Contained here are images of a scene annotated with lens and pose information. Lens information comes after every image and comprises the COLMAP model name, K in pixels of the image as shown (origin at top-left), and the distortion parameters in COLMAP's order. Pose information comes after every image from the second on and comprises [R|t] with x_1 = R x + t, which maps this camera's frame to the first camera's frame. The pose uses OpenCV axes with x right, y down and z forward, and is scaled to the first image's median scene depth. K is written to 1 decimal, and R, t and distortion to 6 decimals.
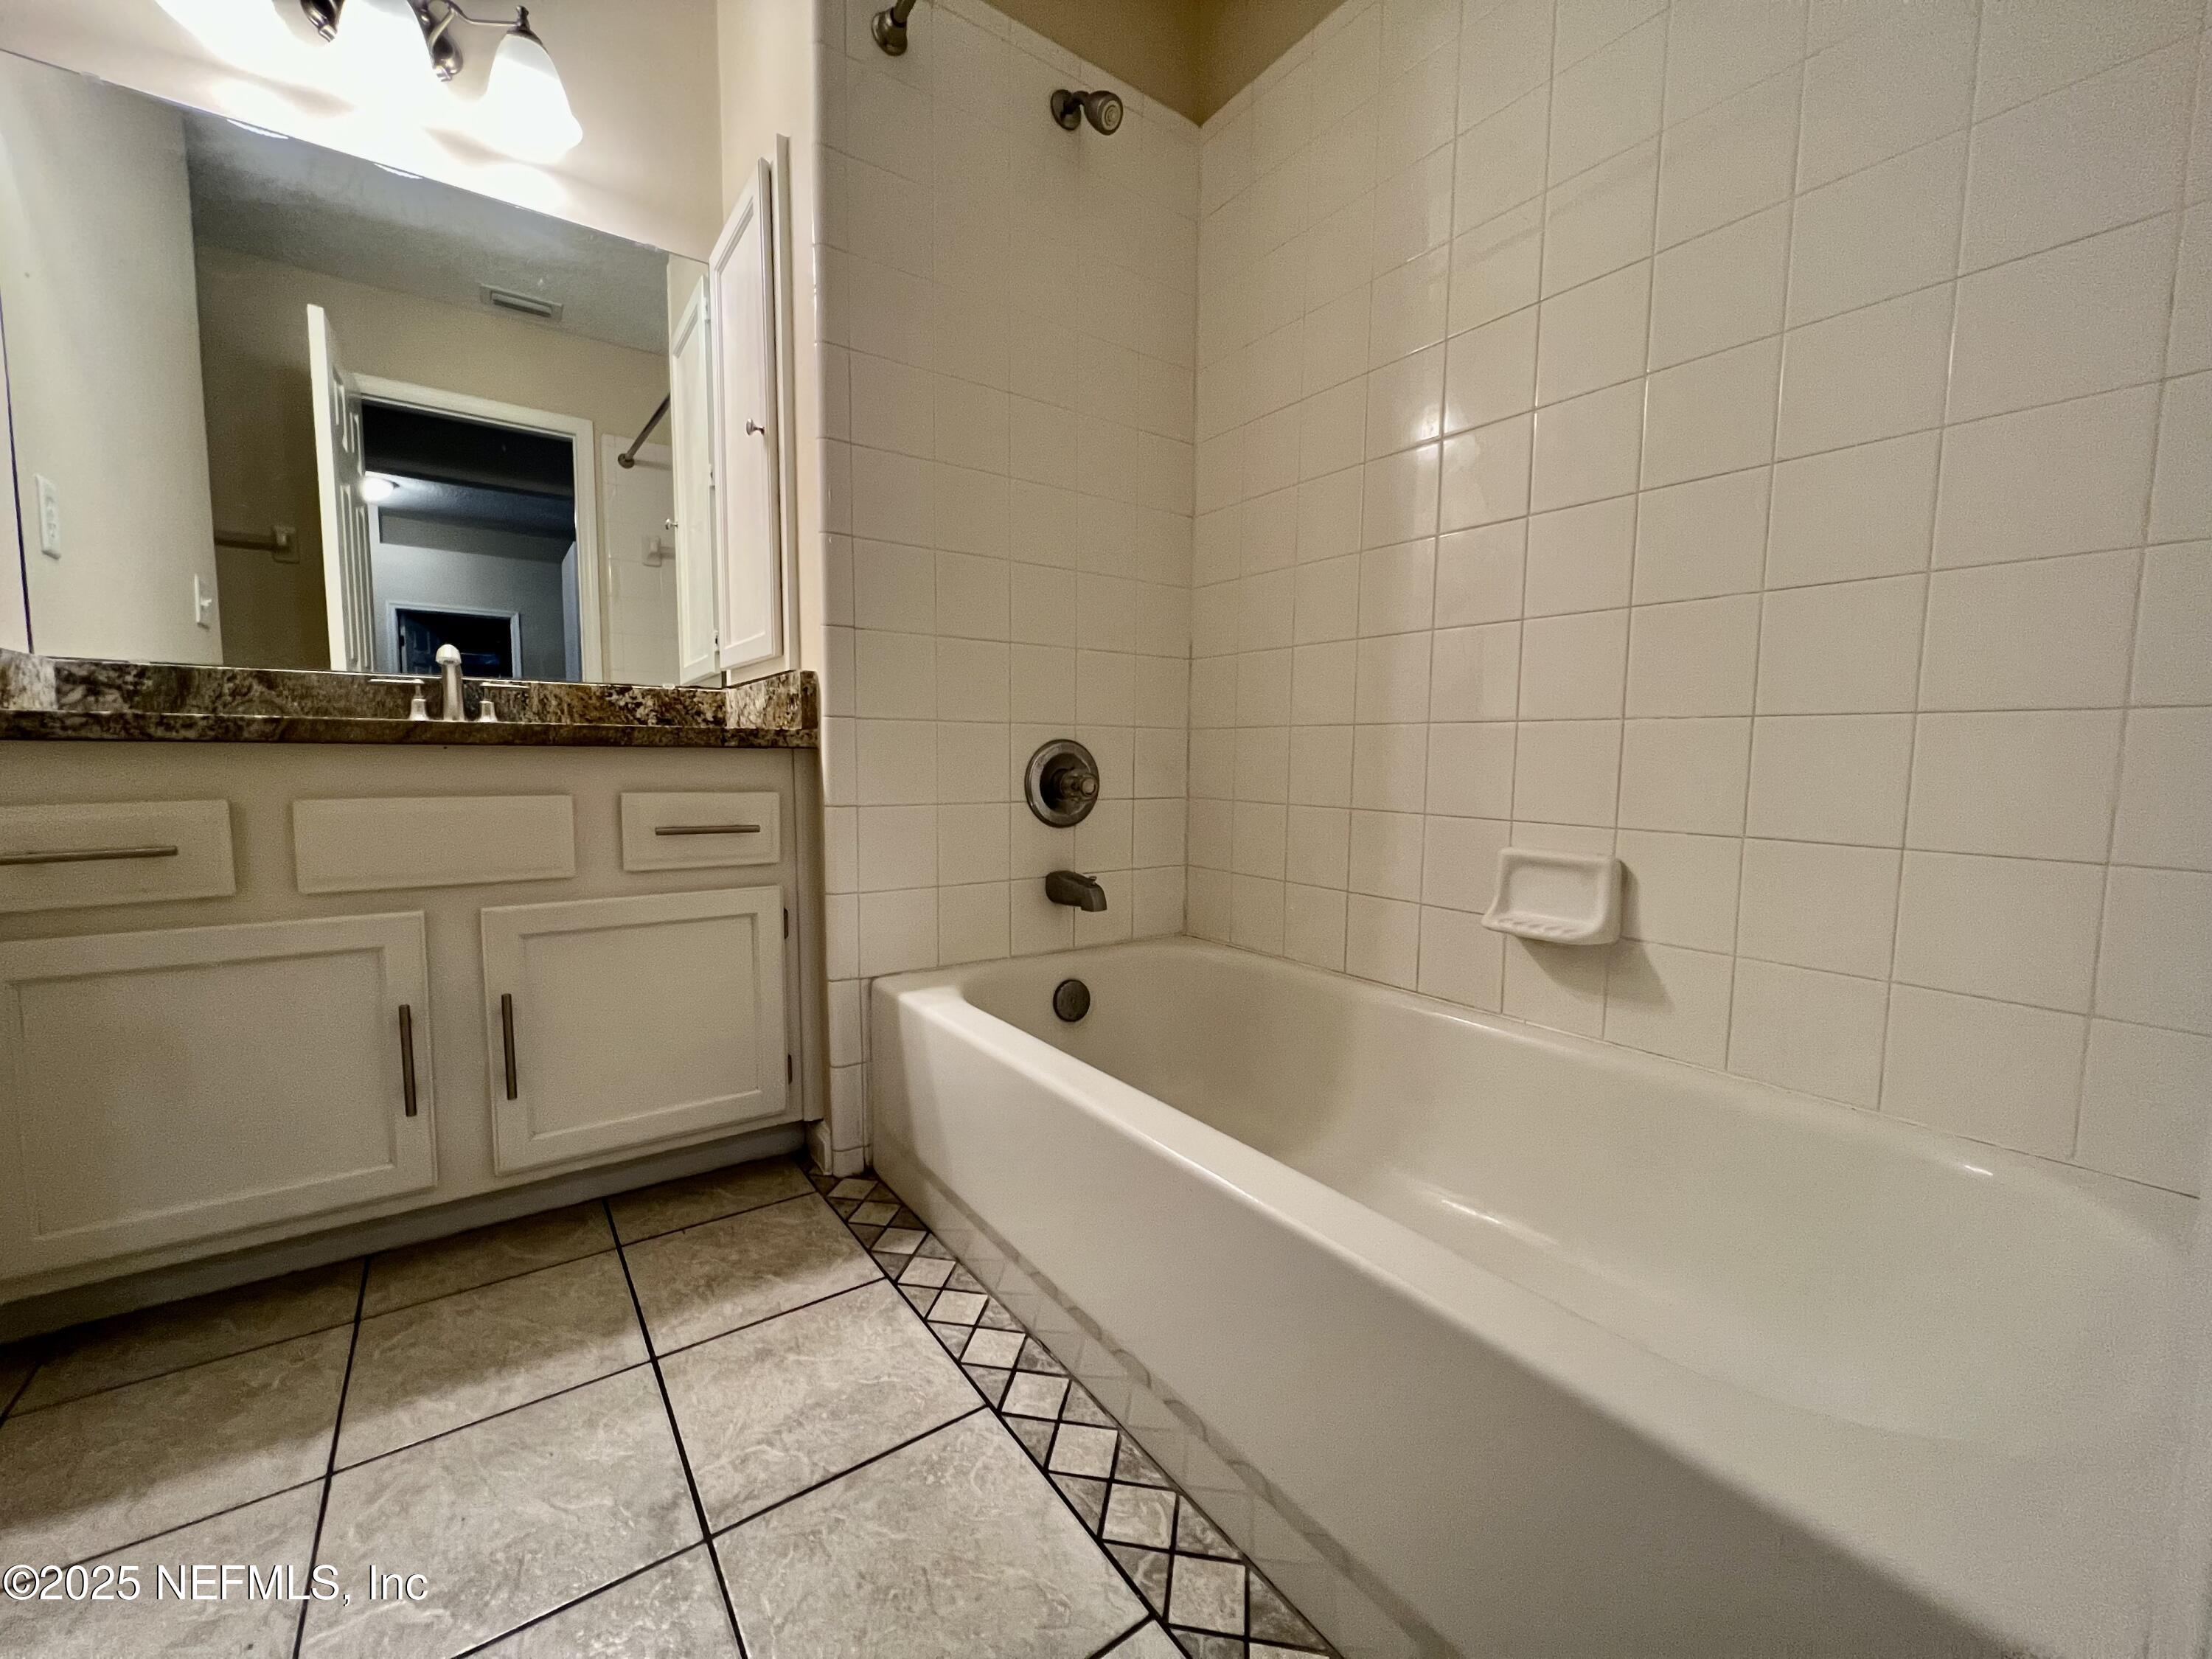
lens RADIAL K [[883.6, 0, 1102.0], [0, 883.6, 832.3], [0, 0, 1]] dist [0.001197, -0.000177]
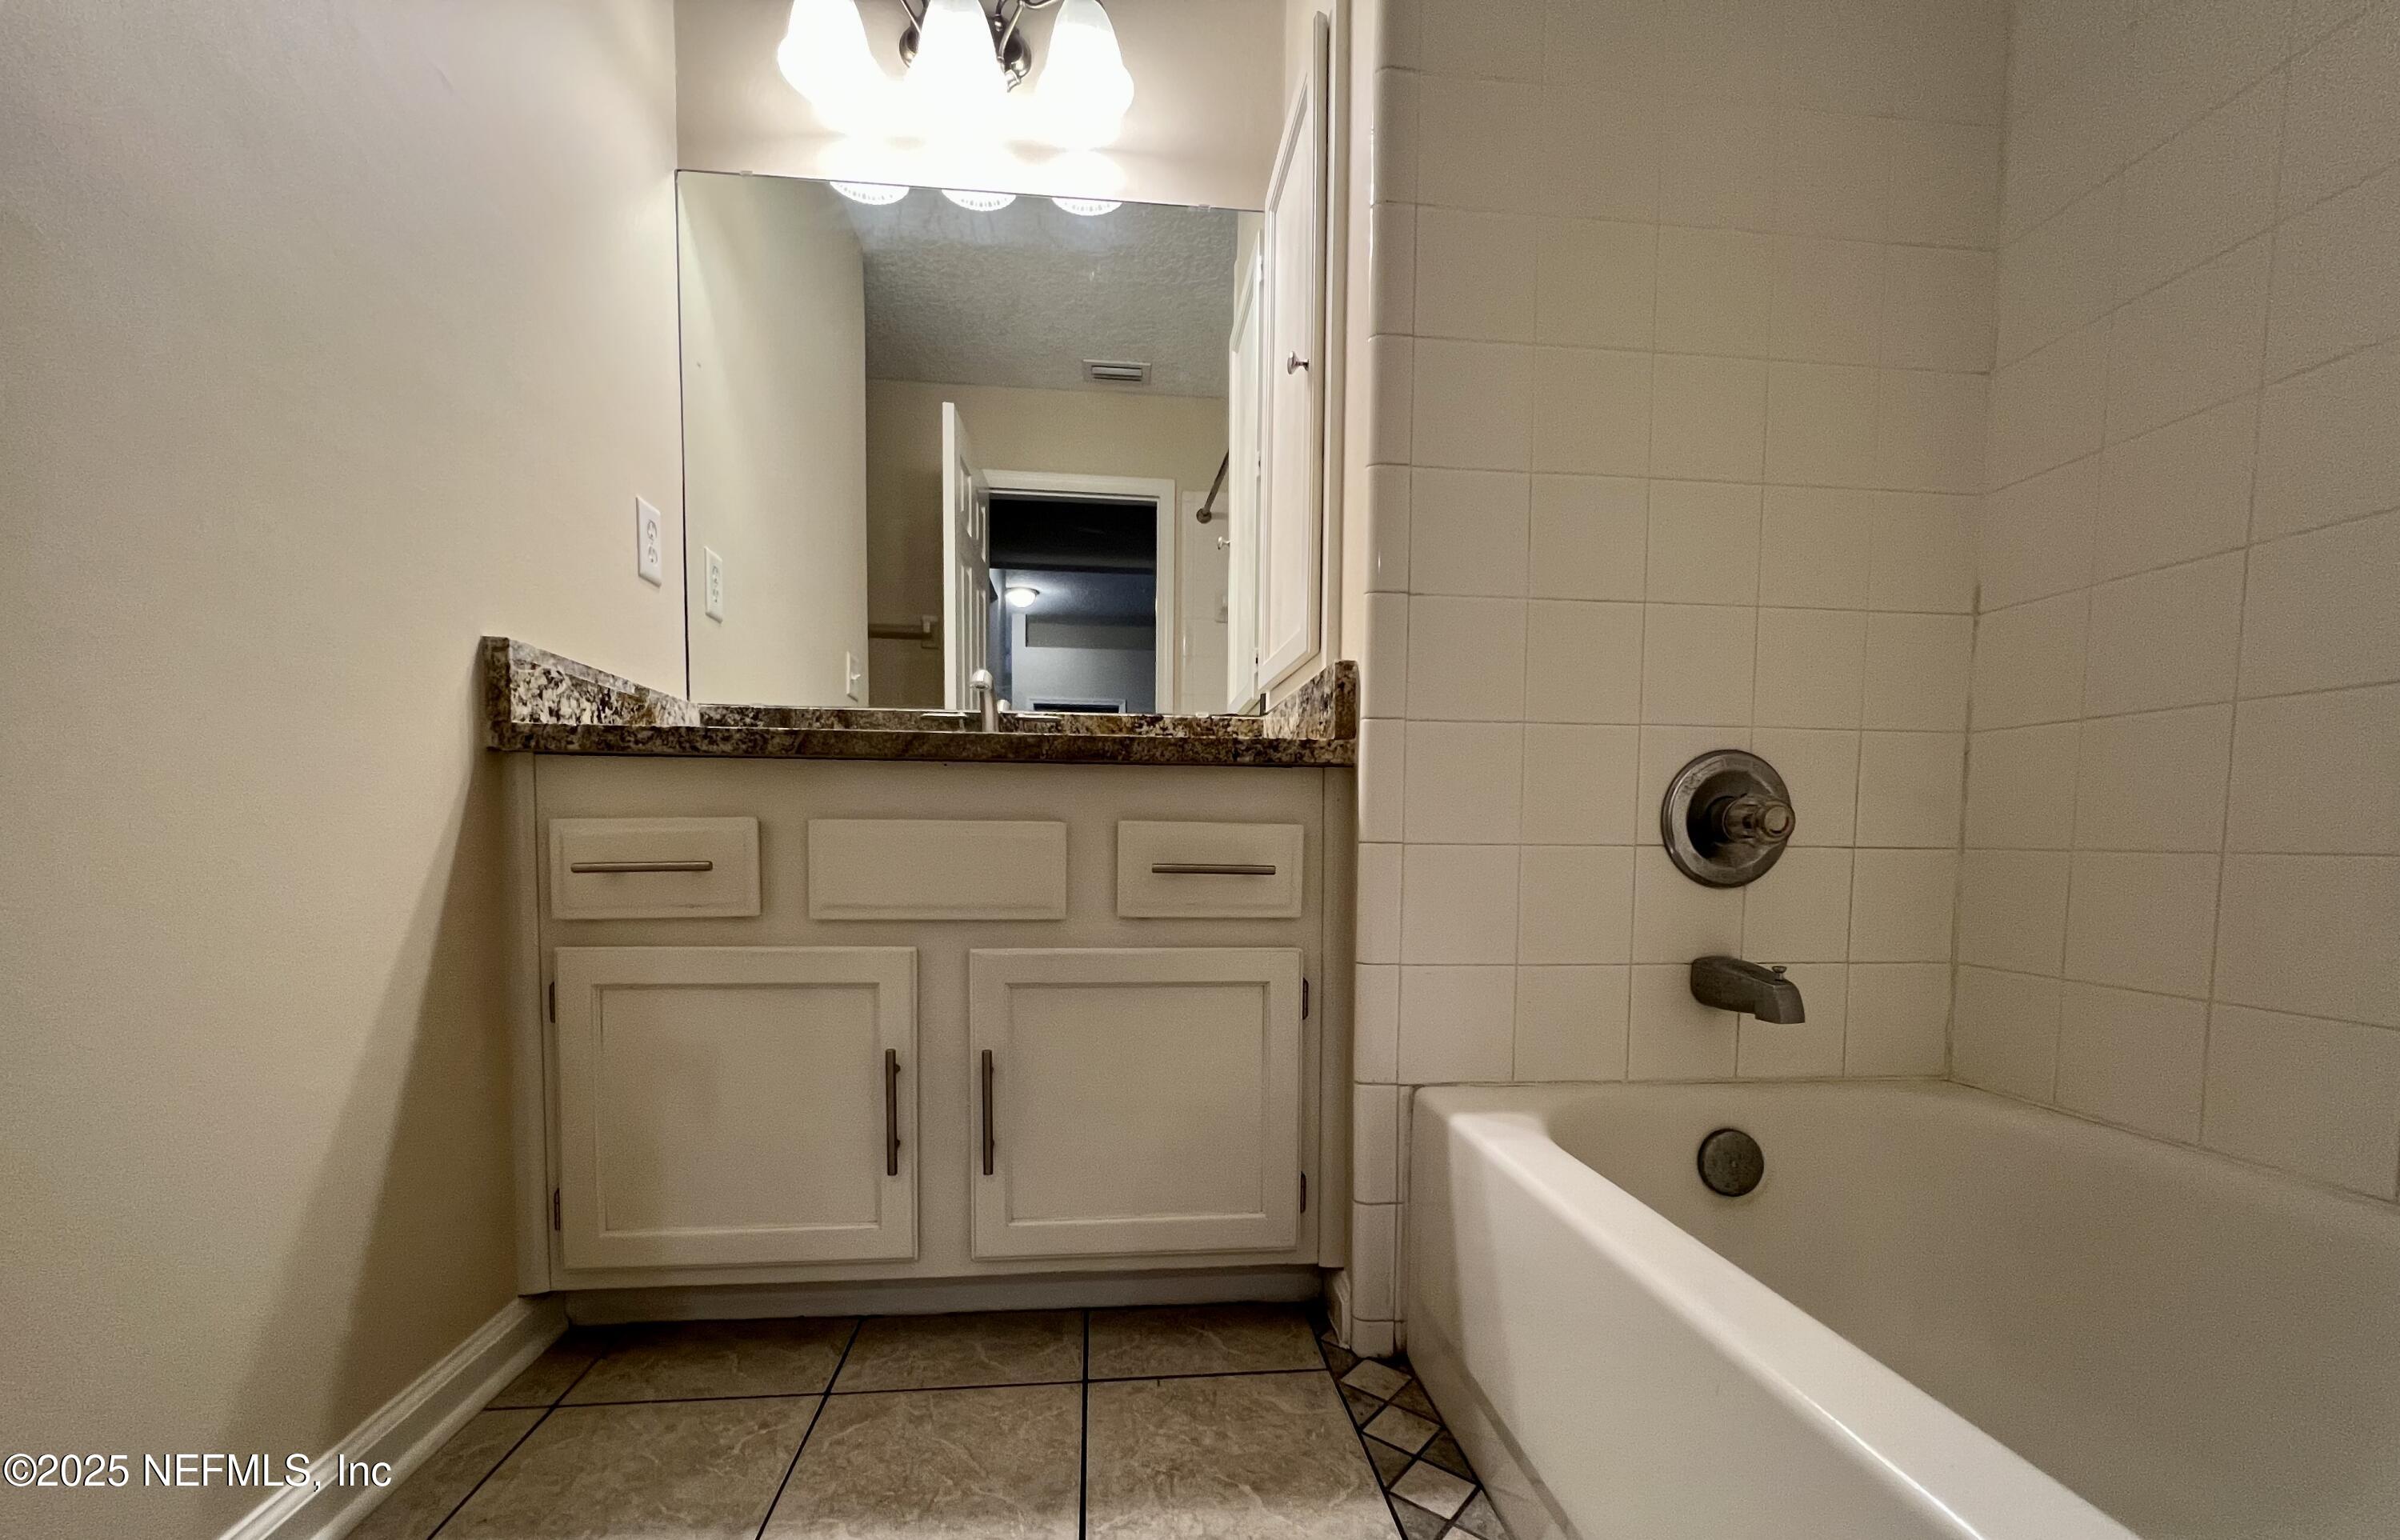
lens RADIAL K [[952.4, 0, 1193.7], [0, 952.4, 902.1], [0, 0, 1]] dist [-0.001460, -0.000149]
pose [[0.866188, 0.031159, -0.498746, -0.038110], [-0.044378, 0.998907, -0.014667, 0.037046], [0.497744, 0.034838, 0.866624, 0.249042]]
